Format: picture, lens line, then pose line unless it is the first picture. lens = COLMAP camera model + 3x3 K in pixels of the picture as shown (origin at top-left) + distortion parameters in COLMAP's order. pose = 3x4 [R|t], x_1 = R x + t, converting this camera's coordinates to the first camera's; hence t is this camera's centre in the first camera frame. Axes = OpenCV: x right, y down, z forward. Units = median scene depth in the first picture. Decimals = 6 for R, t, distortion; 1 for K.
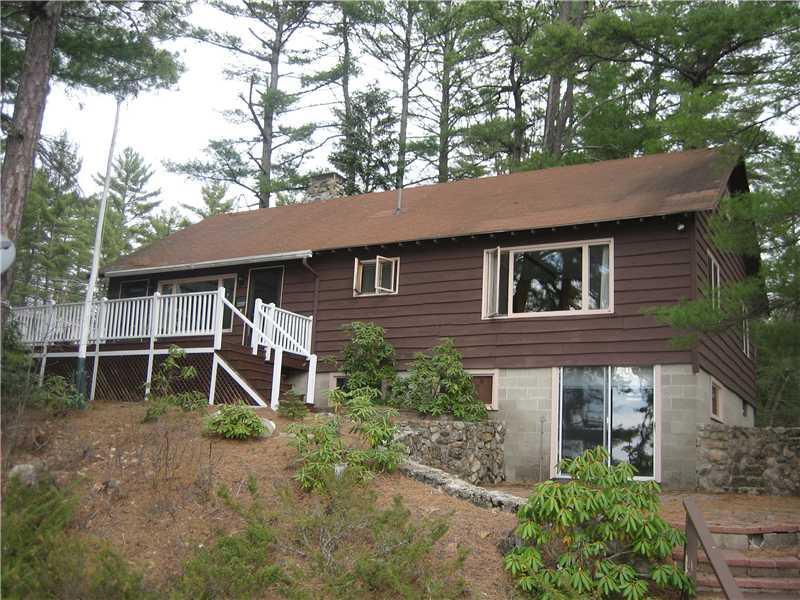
lens RADIAL K [[842.1, 0, 400.0], [0, 842.1, 300.0], [0, 0, 1]] dist [-0.145540, 0.192363]
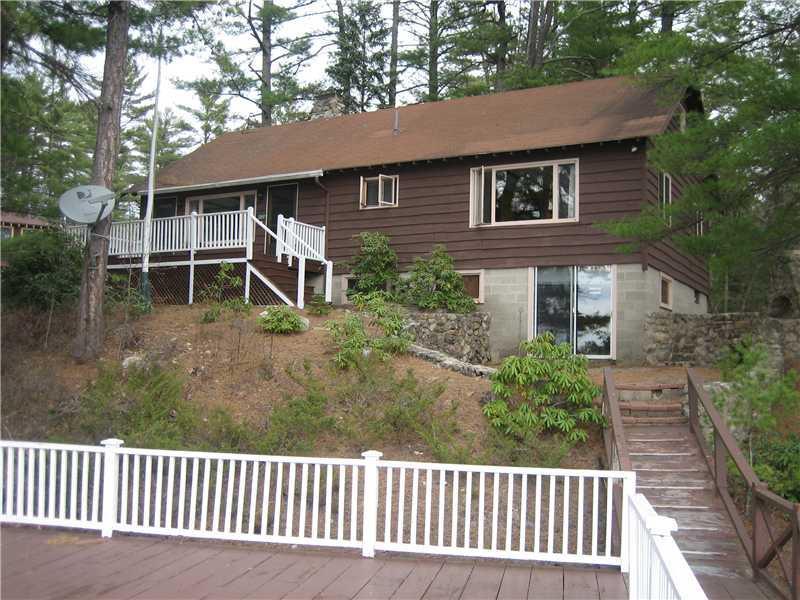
lens RADIAL K [[842.1, 0, 400.0], [0, 842.1, 300.0], [0, 0, 1]] dist [-0.145540, 0.192363]
pose [[0.999656, -0.025251, 0.007048, -0.012194], [0.024111, 0.991091, 0.130985, -0.034097], [-0.010293, -0.130770, 0.991359, -0.194280]]
